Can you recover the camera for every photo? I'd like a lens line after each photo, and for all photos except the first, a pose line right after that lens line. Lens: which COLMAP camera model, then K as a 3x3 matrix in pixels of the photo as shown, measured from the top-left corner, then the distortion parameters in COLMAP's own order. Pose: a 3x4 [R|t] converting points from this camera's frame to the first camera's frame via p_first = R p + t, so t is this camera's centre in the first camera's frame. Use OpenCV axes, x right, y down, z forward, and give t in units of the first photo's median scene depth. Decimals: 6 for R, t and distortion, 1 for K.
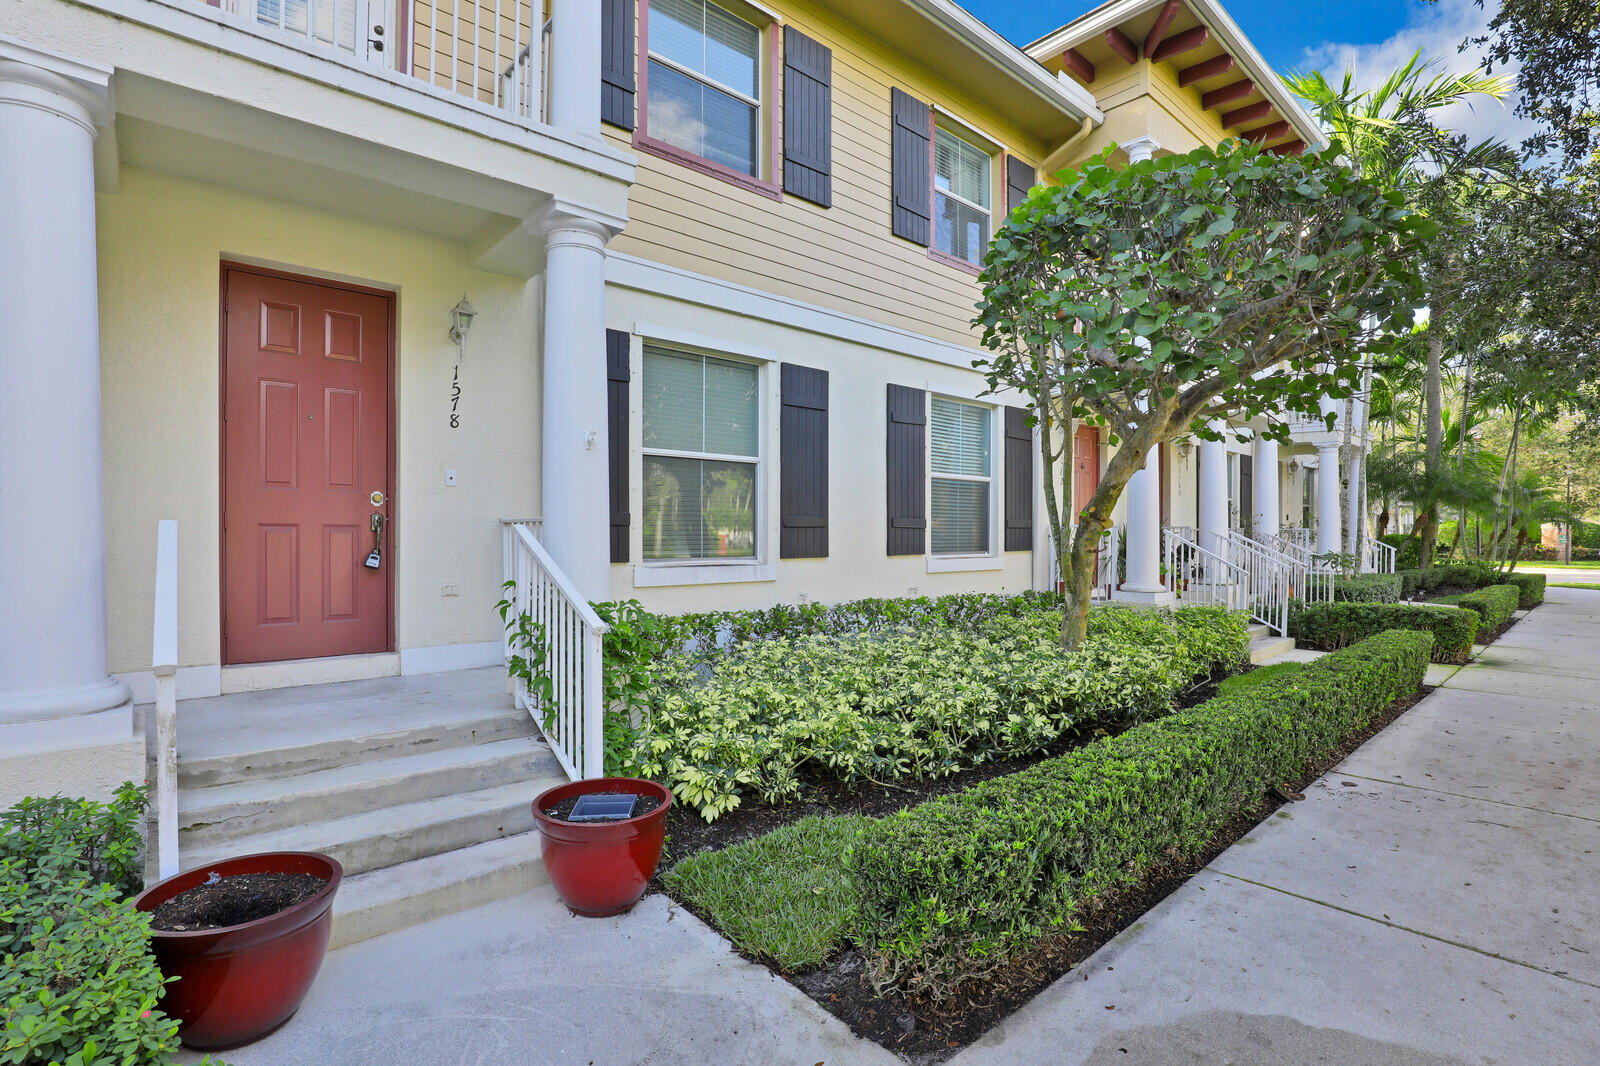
lens RADIAL K [[749.5, 0, 793.0], [0, 749.5, 543.1], [0, 0, 1]] dist [-0.040091, 0.008046]
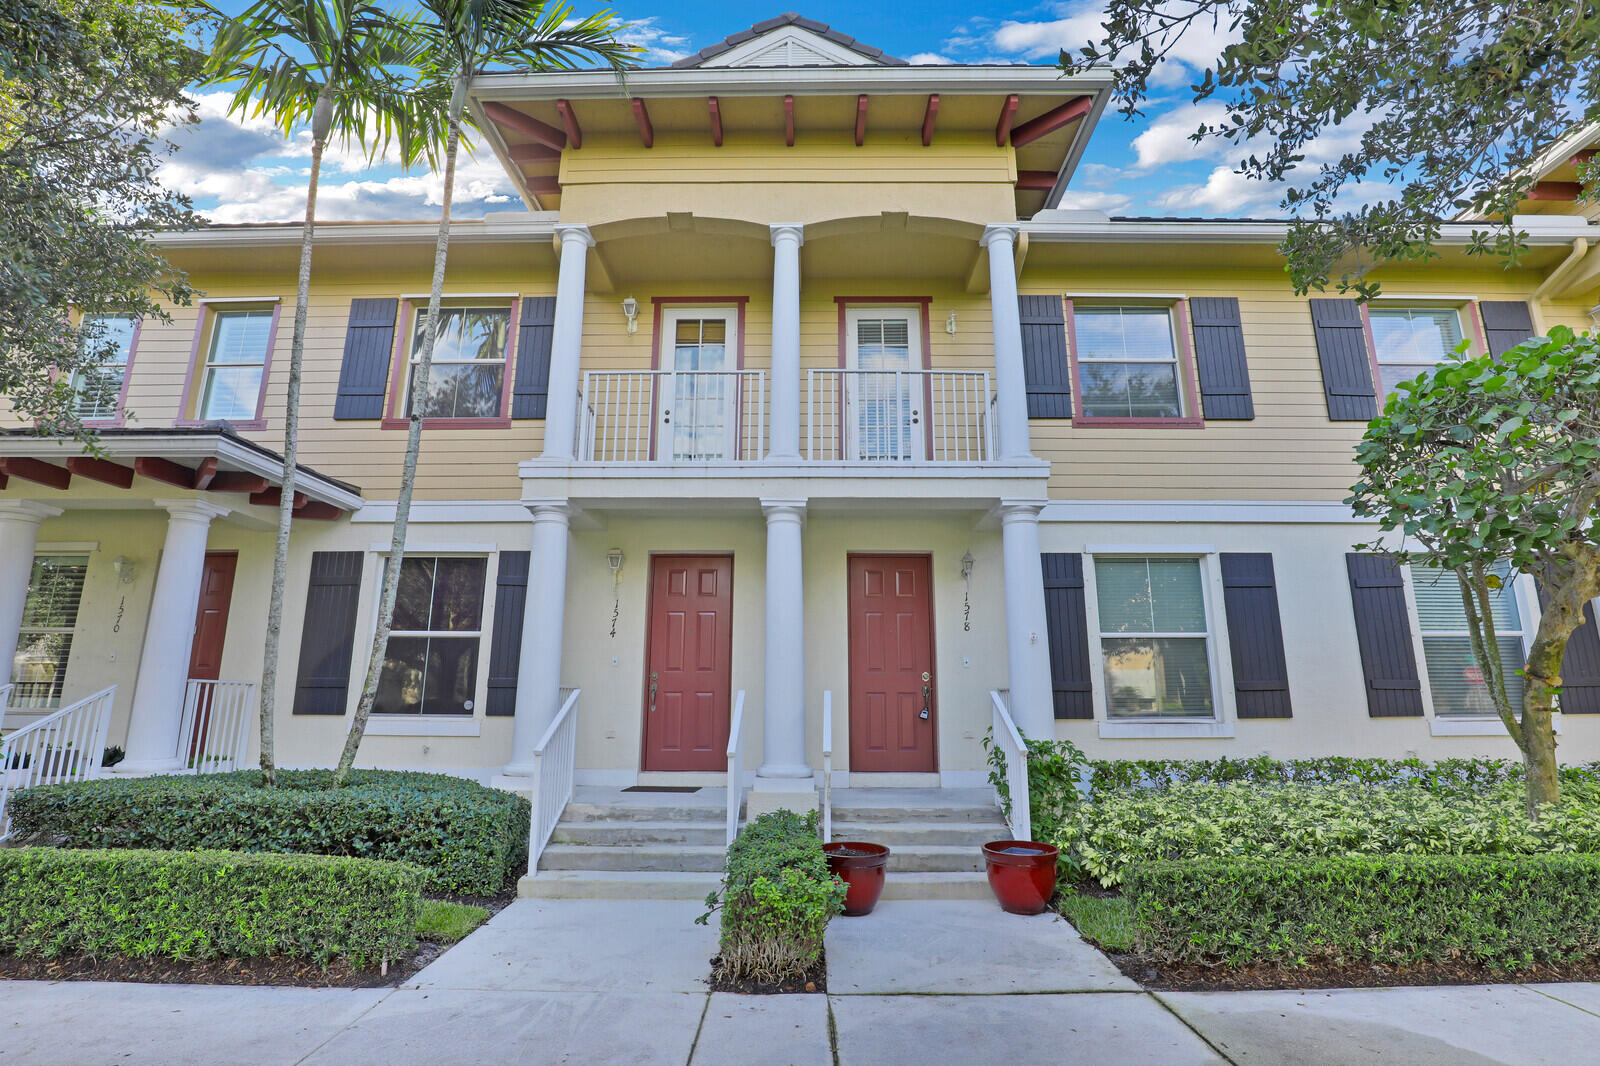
lens RADIAL K [[746.5, 0, 795.6], [0, 746.5, 542.7], [0, 0, 1]] dist [-0.040497, 0.008184]
pose [[0.737351, -0.140580, -0.660720, 0.360428], [-0.010669, 0.975560, -0.219474, 0.016405], [0.675426, 0.168878, 0.717830, -0.437586]]
